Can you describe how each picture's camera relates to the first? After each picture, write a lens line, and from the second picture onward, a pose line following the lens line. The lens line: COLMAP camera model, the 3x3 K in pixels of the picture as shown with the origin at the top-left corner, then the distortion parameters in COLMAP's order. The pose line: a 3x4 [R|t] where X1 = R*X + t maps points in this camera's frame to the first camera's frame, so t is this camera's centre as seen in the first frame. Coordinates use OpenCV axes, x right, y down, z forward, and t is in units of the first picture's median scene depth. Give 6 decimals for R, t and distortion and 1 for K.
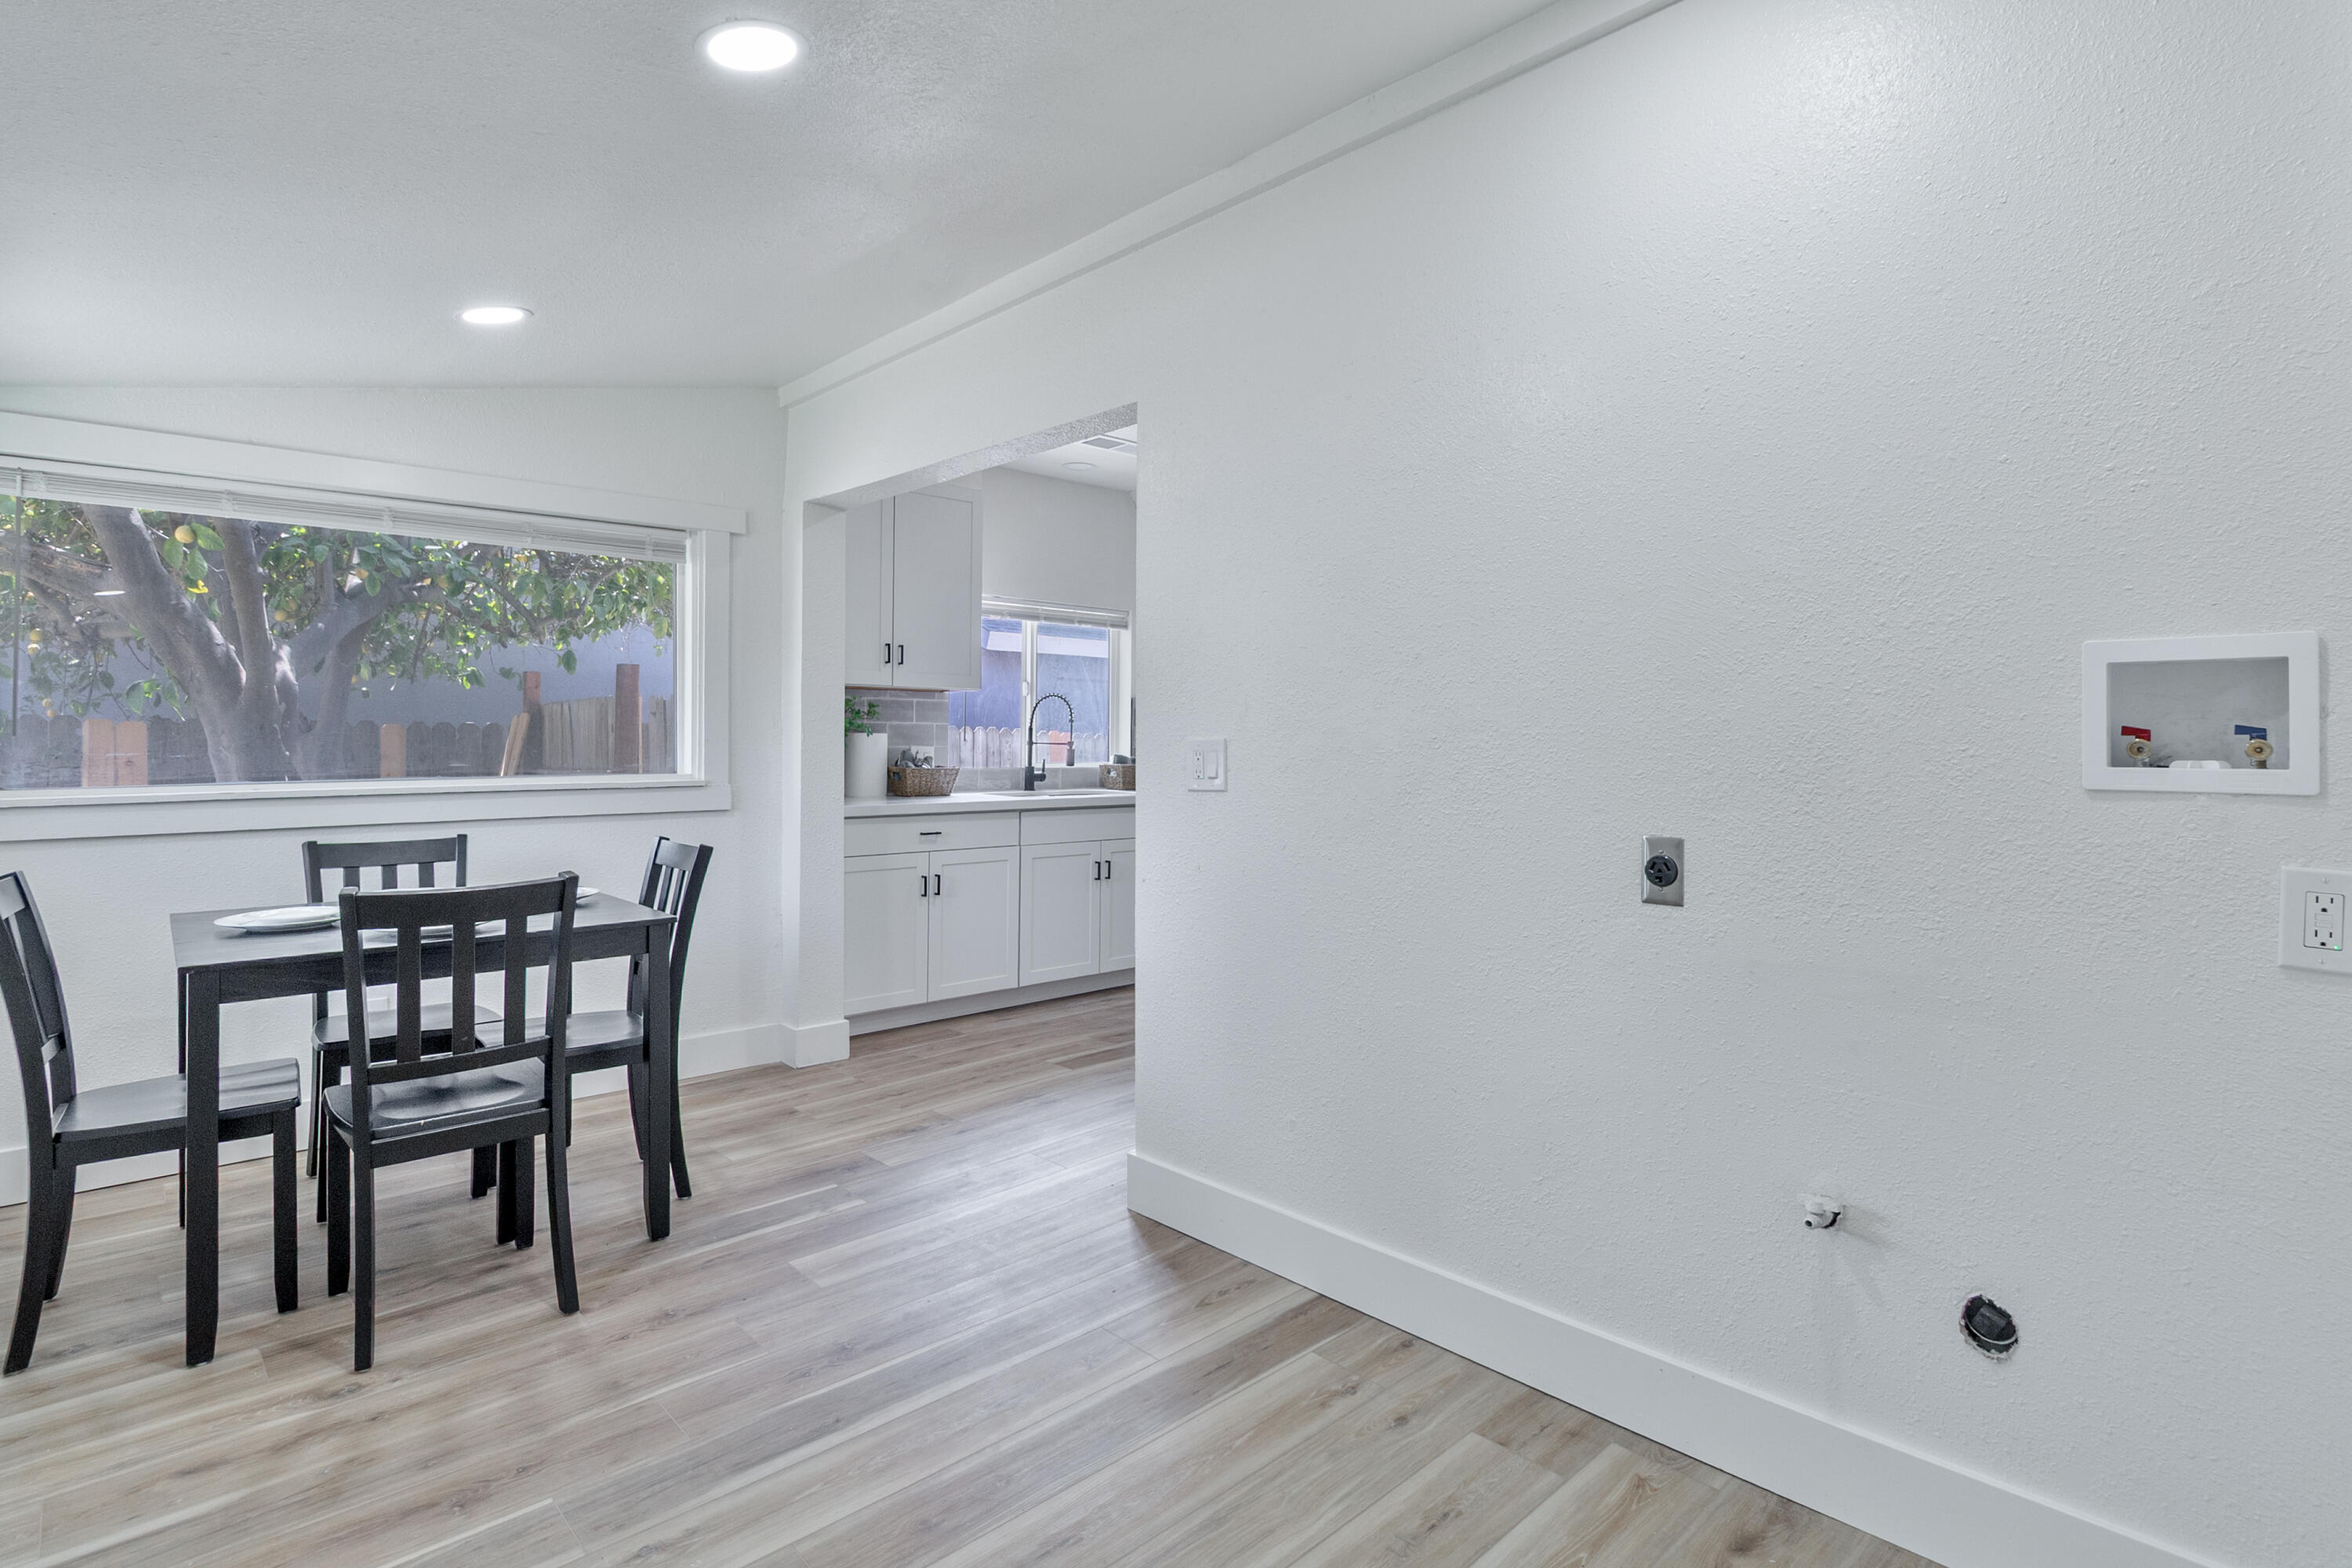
lens RADIAL K [[1153.7, 0, 1182.0], [0, 1153.7, 749.3], [0, 0, 1]] dist [-0.001083, -0.000115]
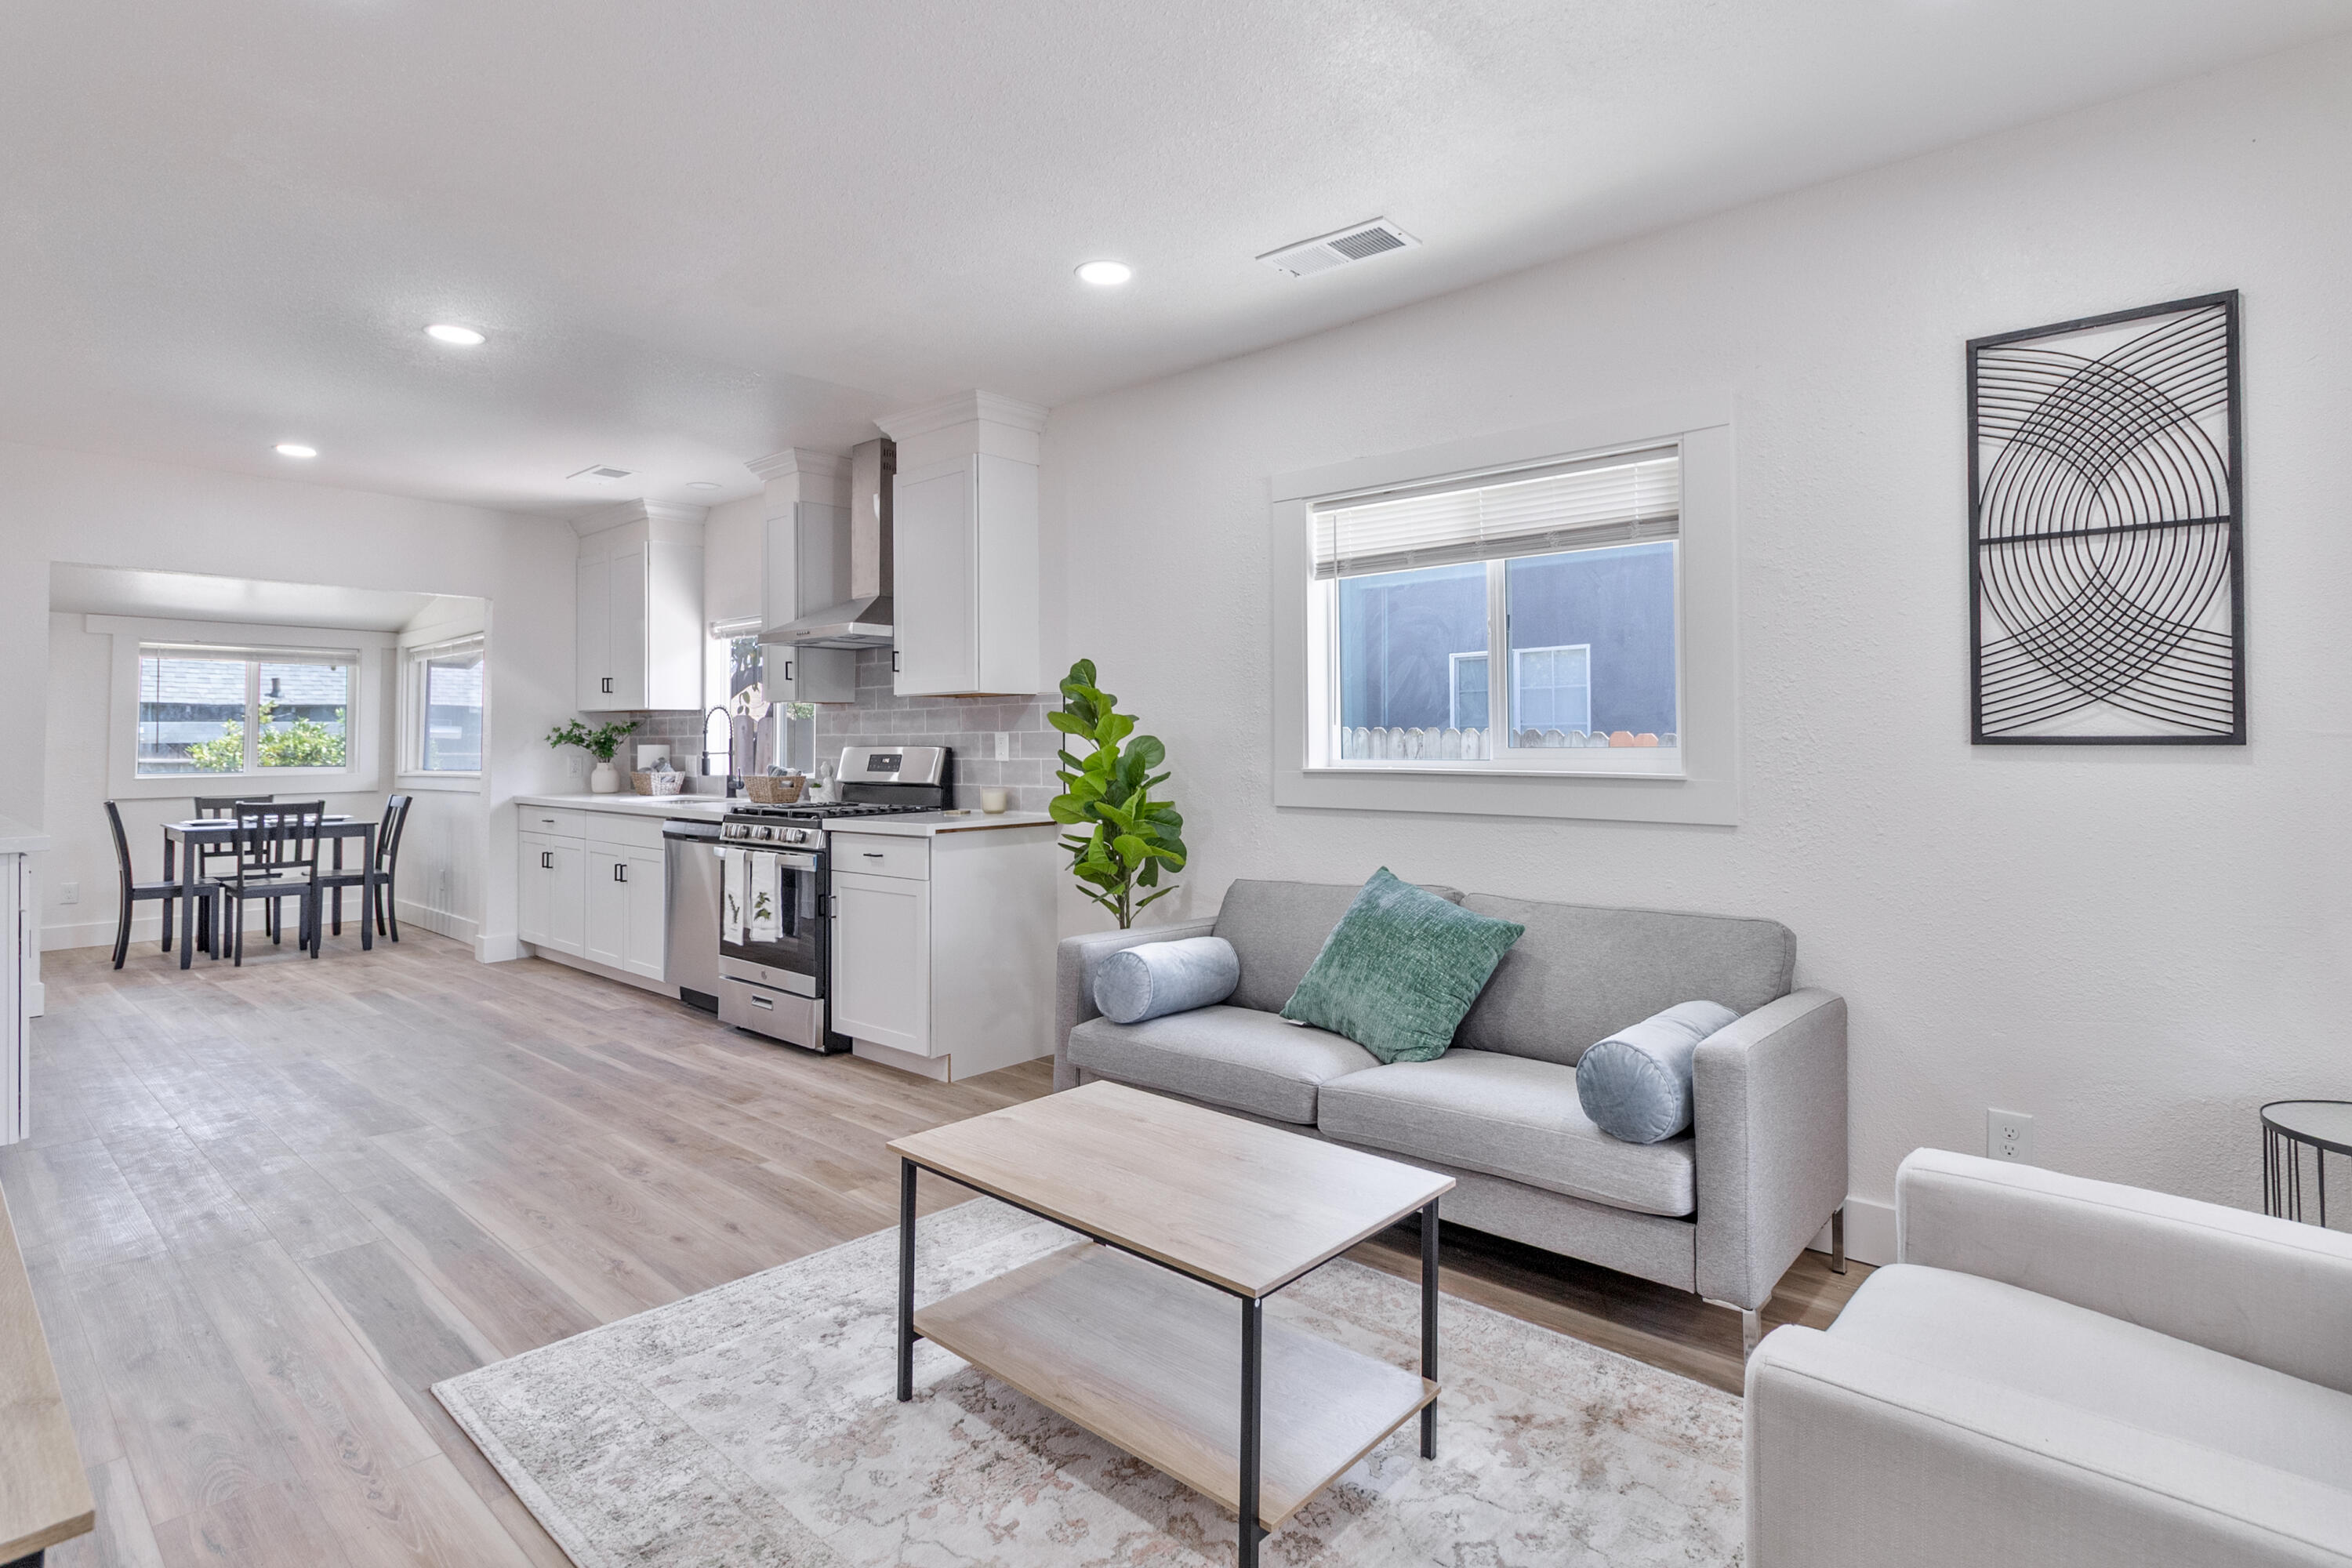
lens RADIAL K [[1157.5, 0, 1178.5], [0, 1157.5, 716.0], [0, 0, 1]] dist [-0.001869, -0.001158]
pose [[0.090697, -0.029424, -0.995444, 1.105708], [-0.004151, 0.999544, -0.029924, -0.010181], [0.995870, 0.006846, 0.090533, 1.501663]]
